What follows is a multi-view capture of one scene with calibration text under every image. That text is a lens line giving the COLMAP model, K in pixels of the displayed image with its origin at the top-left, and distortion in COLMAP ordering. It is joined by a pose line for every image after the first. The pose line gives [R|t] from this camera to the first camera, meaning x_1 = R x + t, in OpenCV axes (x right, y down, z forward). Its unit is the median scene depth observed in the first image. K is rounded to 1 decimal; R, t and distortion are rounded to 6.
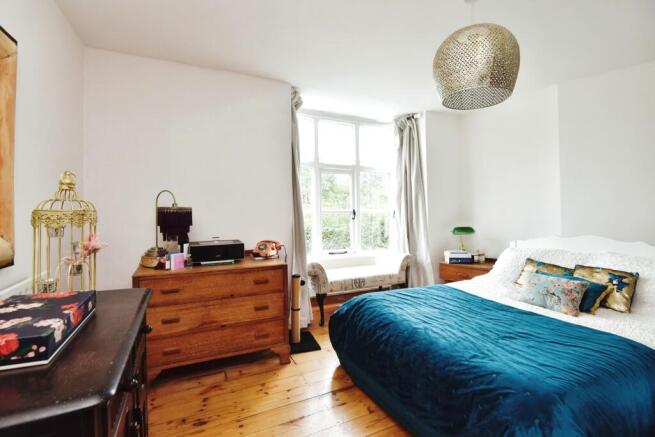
lens RADIAL K [[302.5, 0, 327.9], [0, 302.5, 207.9], [0, 0, 1]] dist [-0.000663, -0.007499]
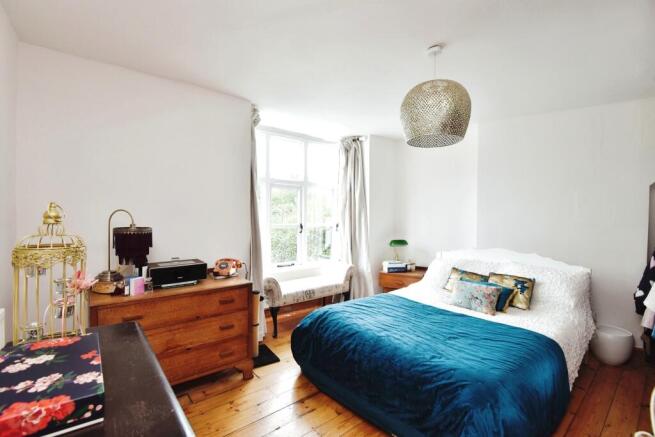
lens RADIAL K [[296.9, 0, 326.0], [0, 296.9, 221.9], [0, 0, 1]] dist [-0.010290, -0.001504]
pose [[0.971663, 0.004716, 0.236323, -0.140567], [-0.010547, 0.999670, 0.023415, -0.047427], [-0.236134, -0.025244, 0.971392, -0.024350]]
